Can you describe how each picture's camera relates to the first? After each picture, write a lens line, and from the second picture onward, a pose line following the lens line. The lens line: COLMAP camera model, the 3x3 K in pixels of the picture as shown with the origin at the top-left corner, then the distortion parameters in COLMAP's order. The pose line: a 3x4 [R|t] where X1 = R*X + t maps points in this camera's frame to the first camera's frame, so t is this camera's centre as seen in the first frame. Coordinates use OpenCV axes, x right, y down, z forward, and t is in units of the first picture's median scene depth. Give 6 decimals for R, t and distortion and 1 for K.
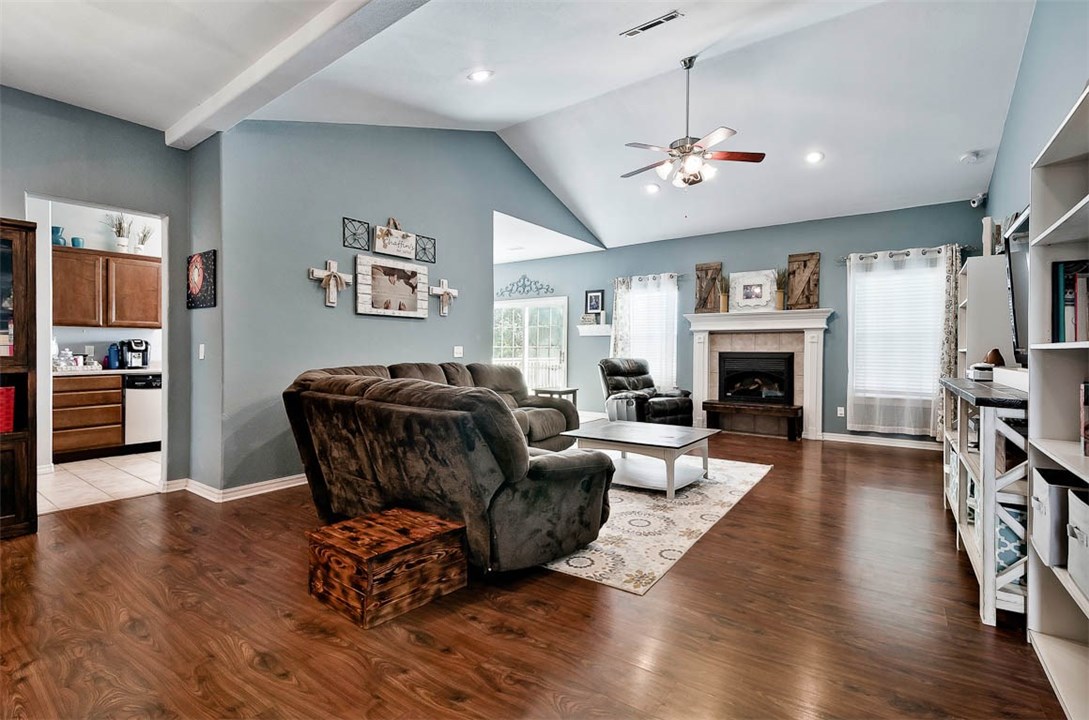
lens RADIAL K [[496.3, 0, 540.7], [0, 496.3, 361.8], [0, 0, 1]] dist [0.001309, 0.000071]
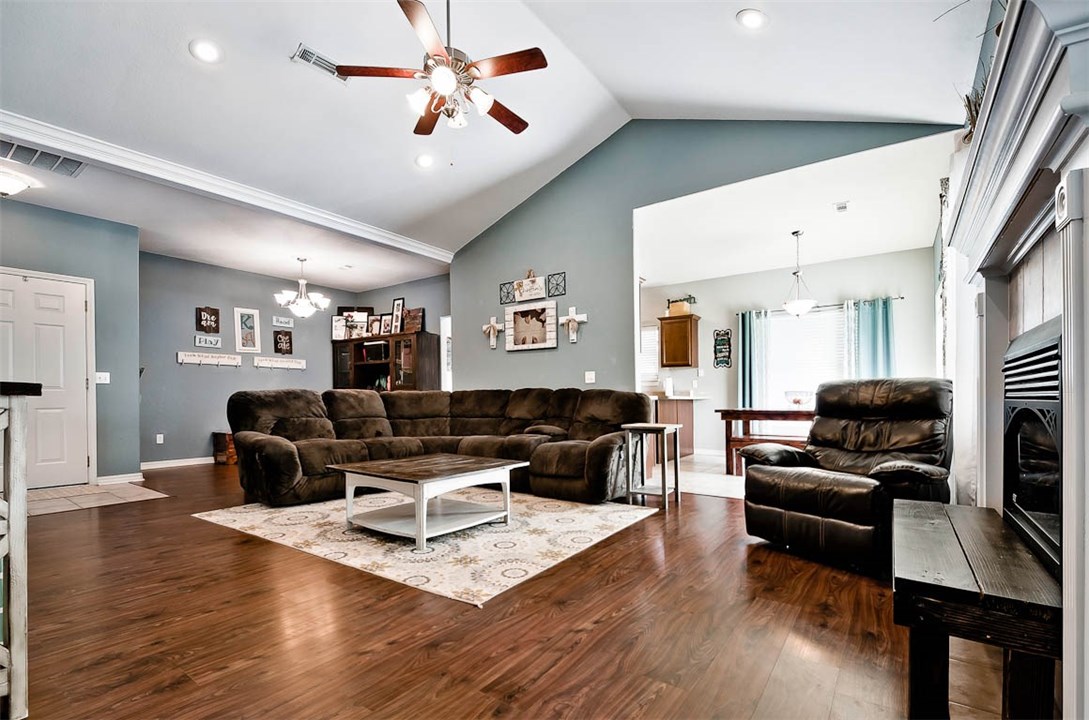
lens RADIAL K [[496.3, 0, 562.6], [0, 496.3, 387.1], [0, 0, 1]] dist [0.001309, 0.000071]
pose [[0.025396, -0.009499, -0.999632, 0.917122], [-0.010700, 0.999895, -0.009774, 0.011750], [0.999620, 0.010944, 0.025291, 1.045589]]
